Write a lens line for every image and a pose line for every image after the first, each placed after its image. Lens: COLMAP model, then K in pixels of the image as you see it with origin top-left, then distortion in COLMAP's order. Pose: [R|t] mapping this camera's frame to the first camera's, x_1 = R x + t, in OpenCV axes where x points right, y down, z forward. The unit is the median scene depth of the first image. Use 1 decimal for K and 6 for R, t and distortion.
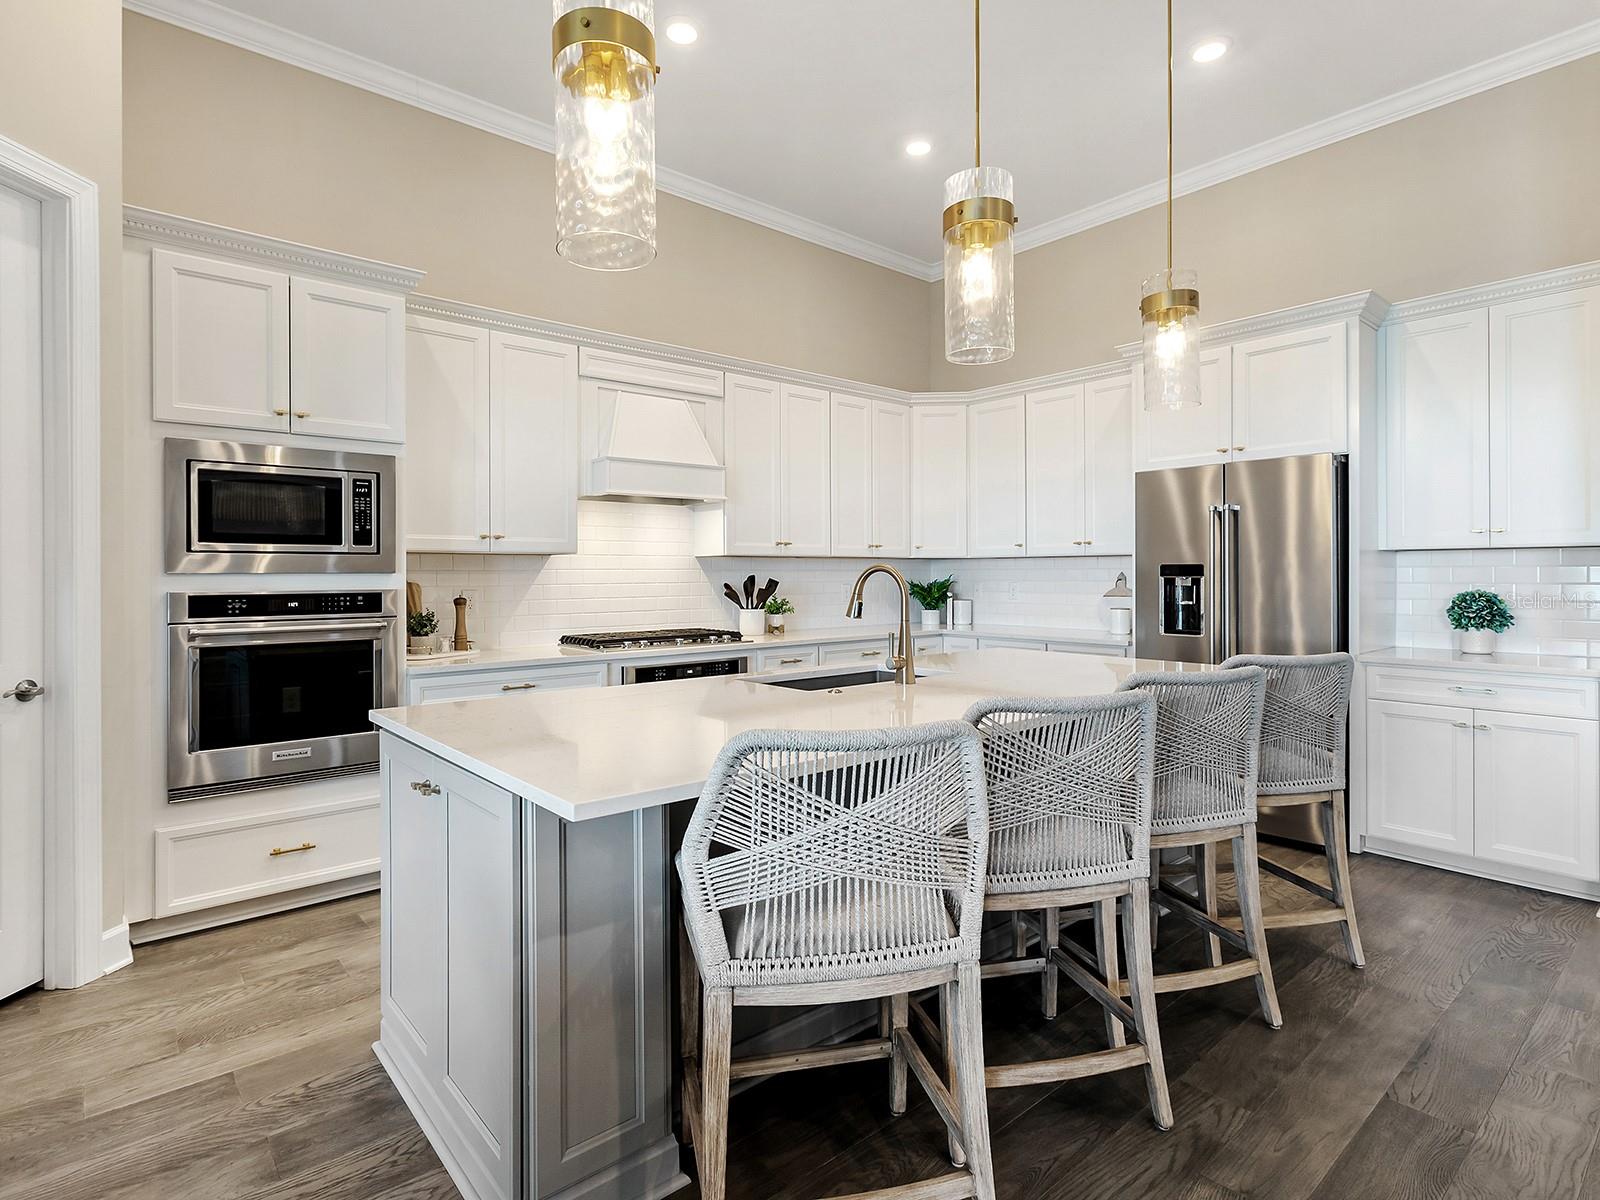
lens RADIAL K [[827.1, 0, 775.9], [0, 827.1, 576.6], [0, 0, 1]] dist [-0.001470, -0.000522]
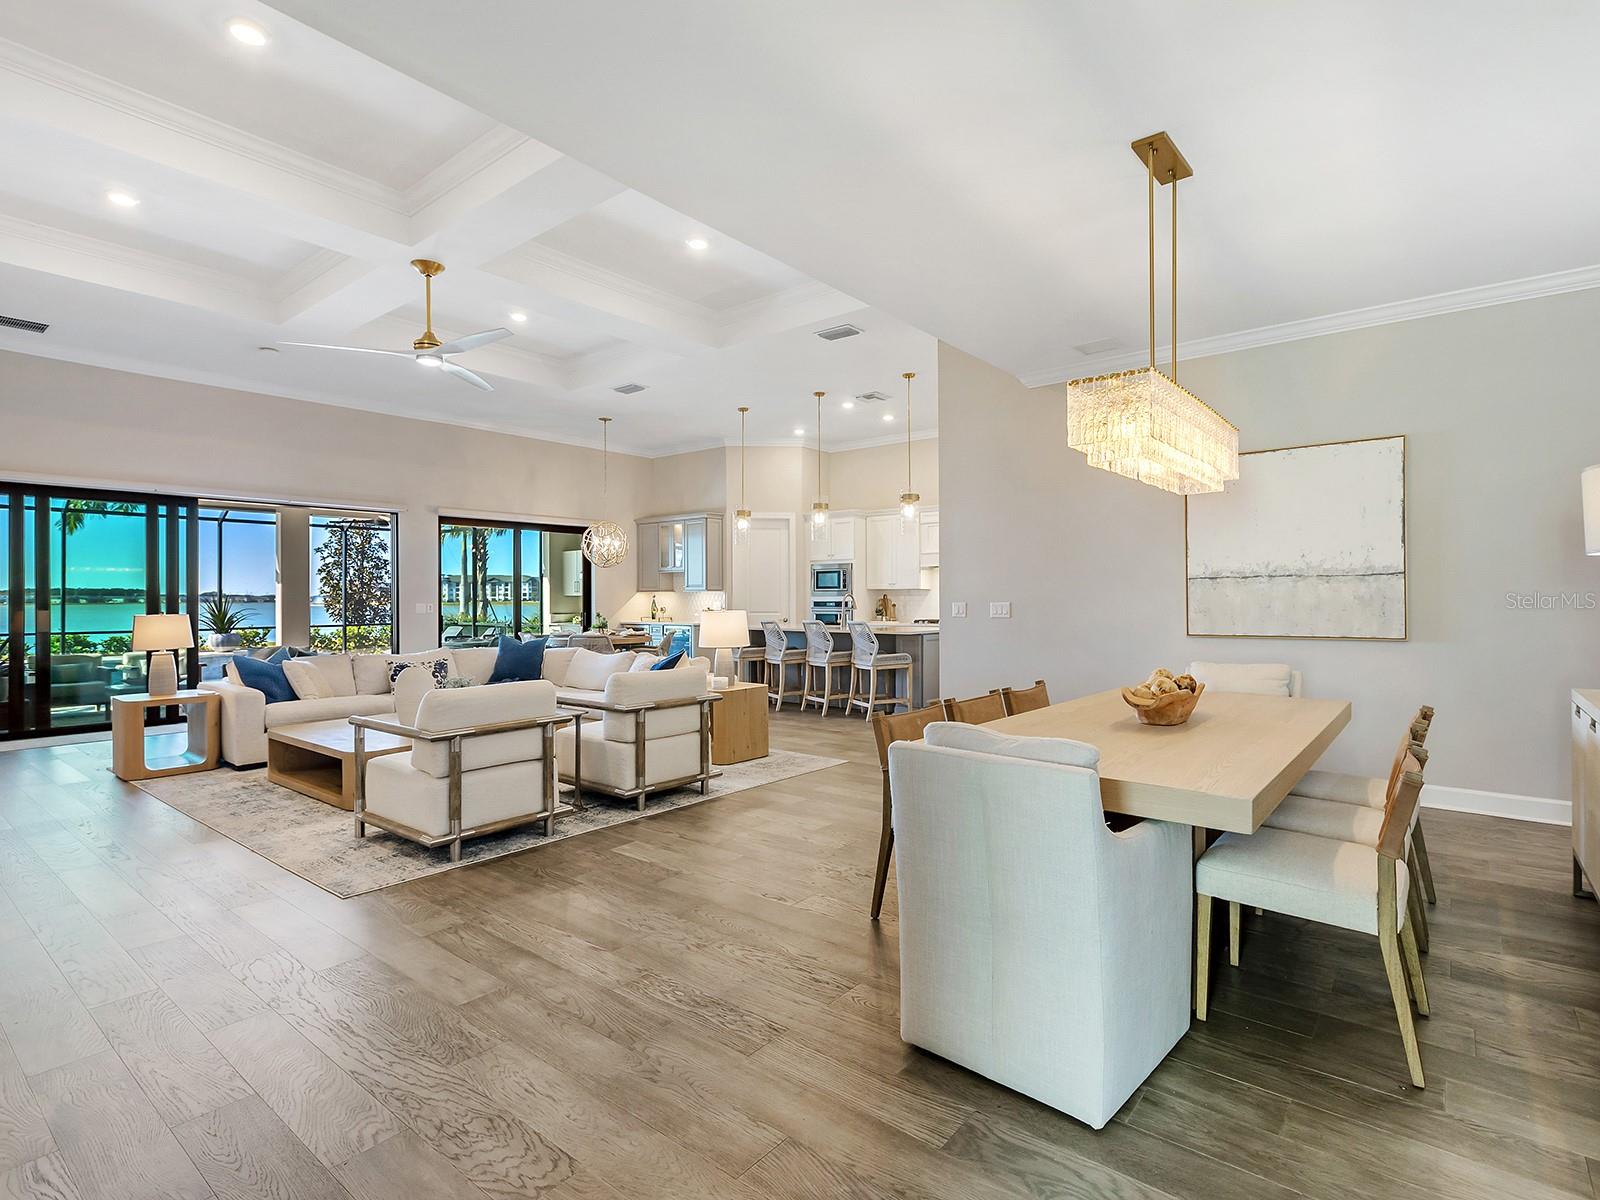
lens RADIAL K [[816.0, 0, 815.2], [0, 816.0, 591.1], [0, 0, 1]] dist [-0.000181, -0.000880]
pose [[0.195899, -0.007925, -0.980592, 2.623477], [-0.001872, 0.999962, -0.008456, 0.004099], [0.980622, 0.003492, 0.195876, 0.147464]]
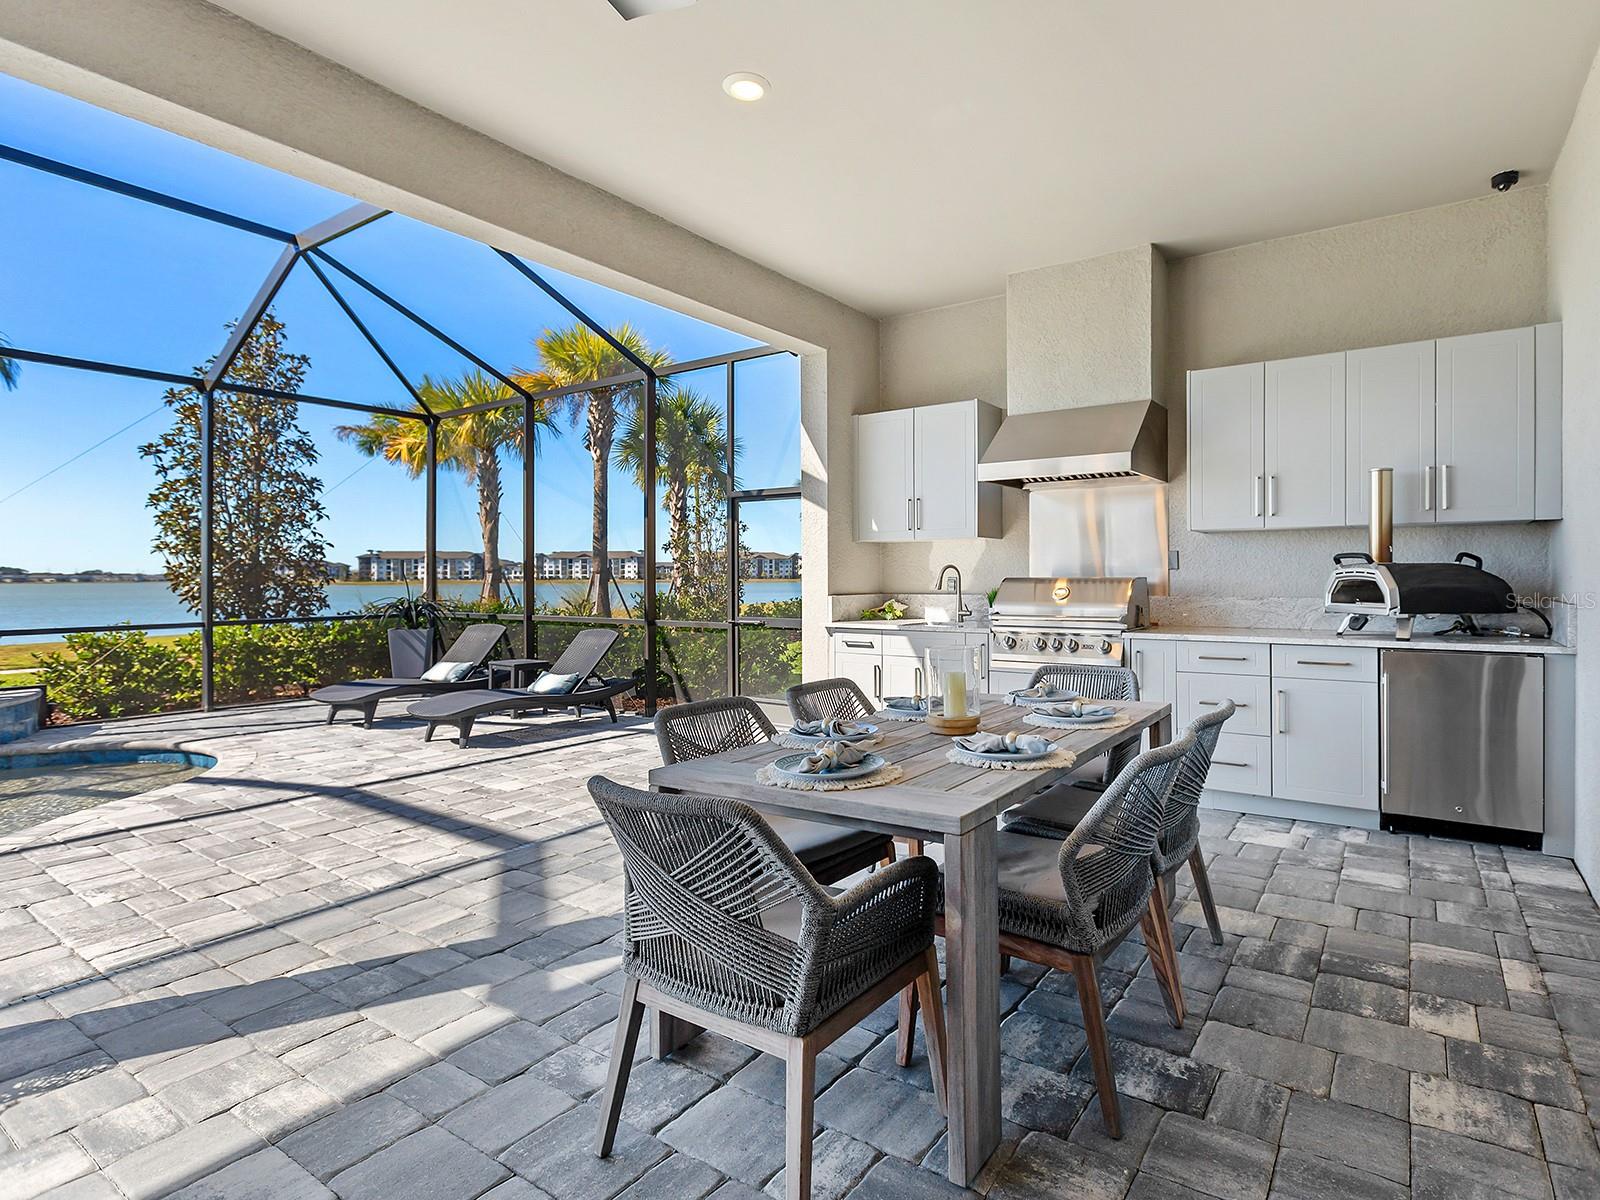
lens RADIAL K [[841.7, 0, 854.9], [0, 841.7, 580.1], [0, 0, 1]] dist [0.002258, 0.000250]
pose [[0.287270, 0.004064, -0.957841, -0.489393], [-0.001200, 0.999992, 0.003883, 0.059396], [0.957849, 0.000034, 0.287272, -0.796205]]
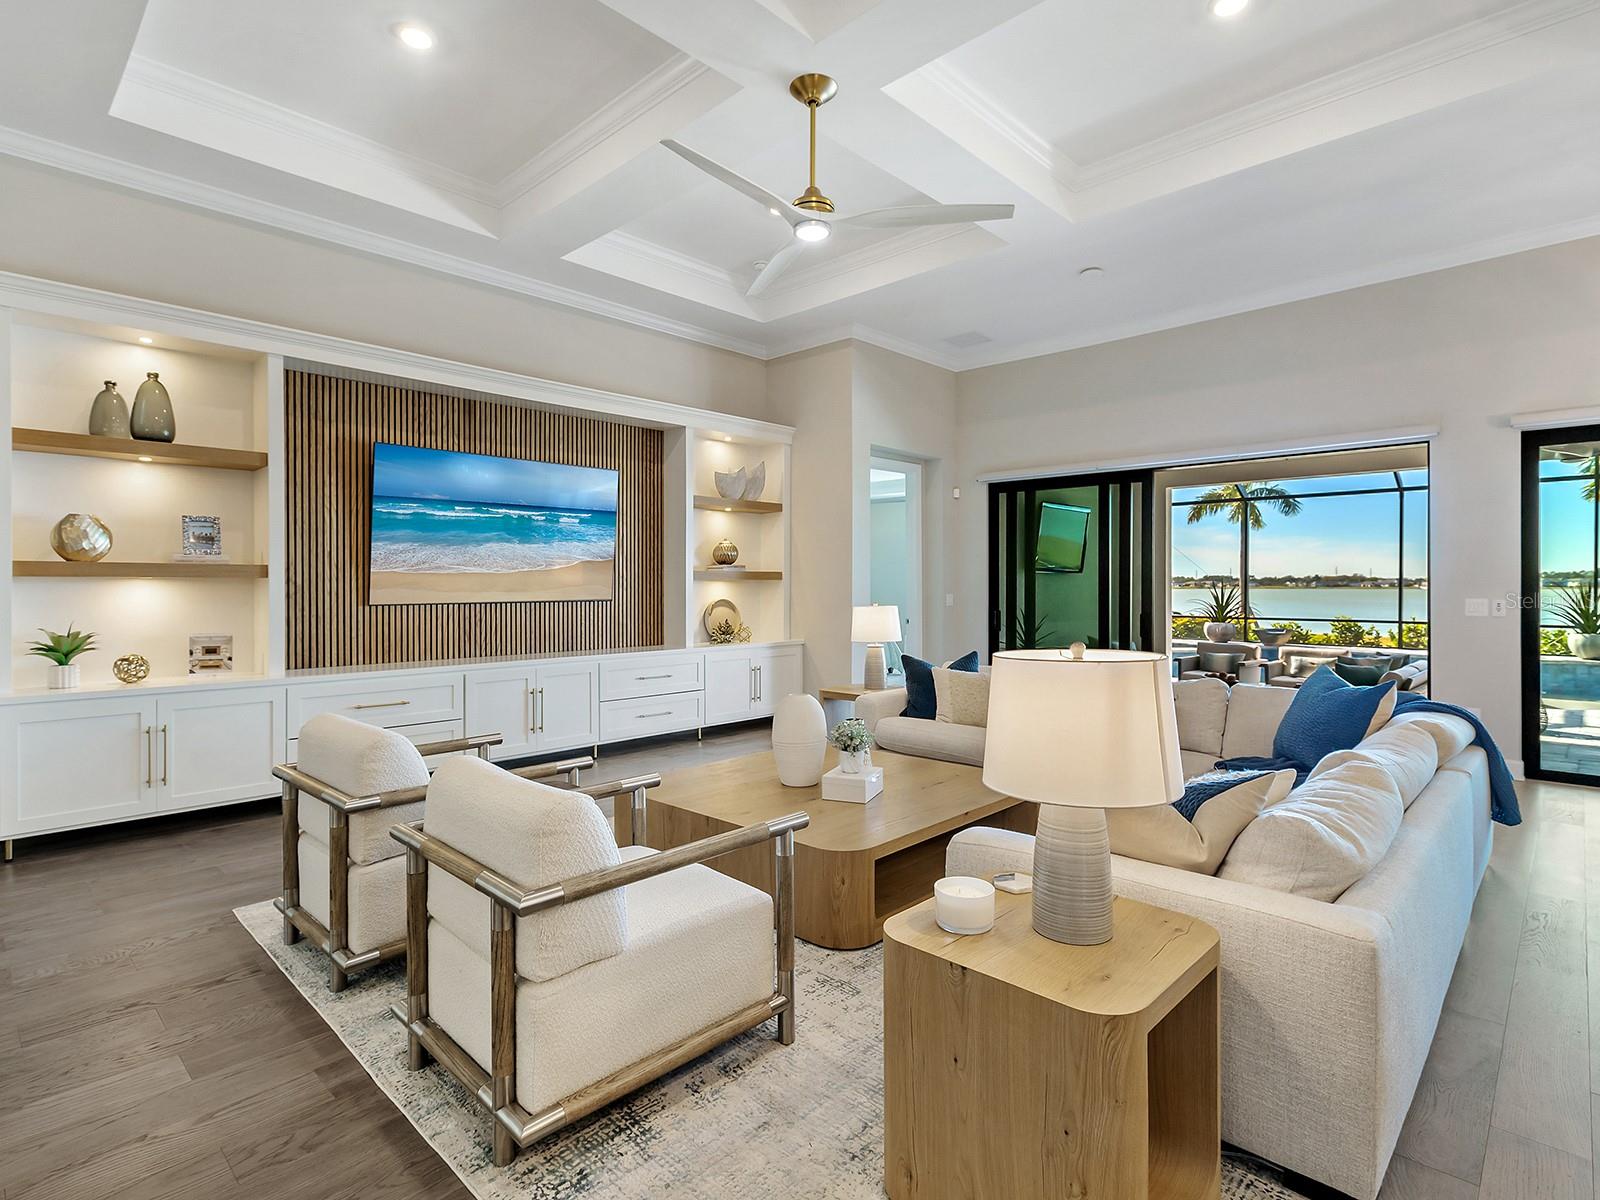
lens RADIAL K [[827.0, 0, 799.8], [0, 827.0, 588.4], [0, 0, 1]] dist [-0.001010, 0.000082]
pose [[-0.992600, 0.005232, -0.121314, 1.102853], [0.004199, 0.999953, 0.008766, -0.011740], [0.121354, 0.008192, -0.992575, 0.758815]]
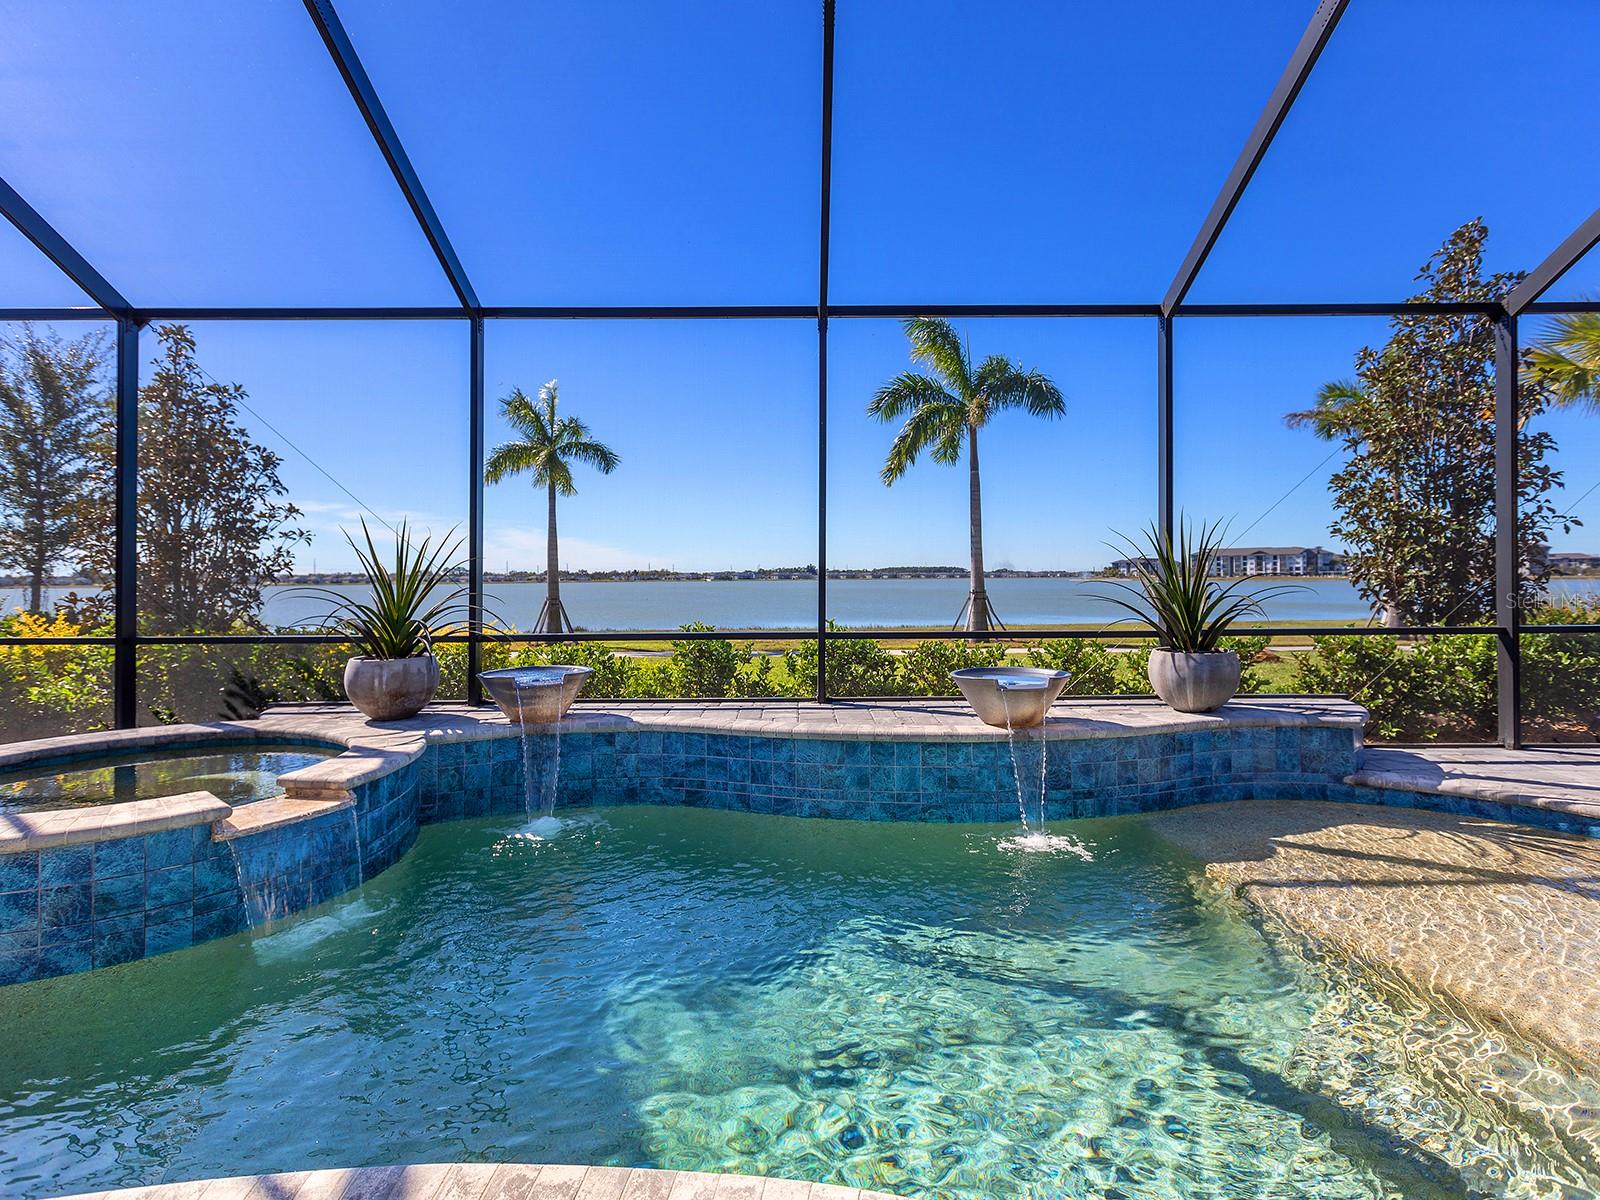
lens RADIAL K [[800.4, 0, 792.6], [0, 800.4, 574.5], [0, 0, 1]] dist [0.001570, 0.000189]
pose [[-0.641016, 0.002091, -0.767524, -0.999242], [0.001847, 0.999998, 0.001182, 0.070237], [0.767525, -0.000660, -0.641019, -1.861291]]
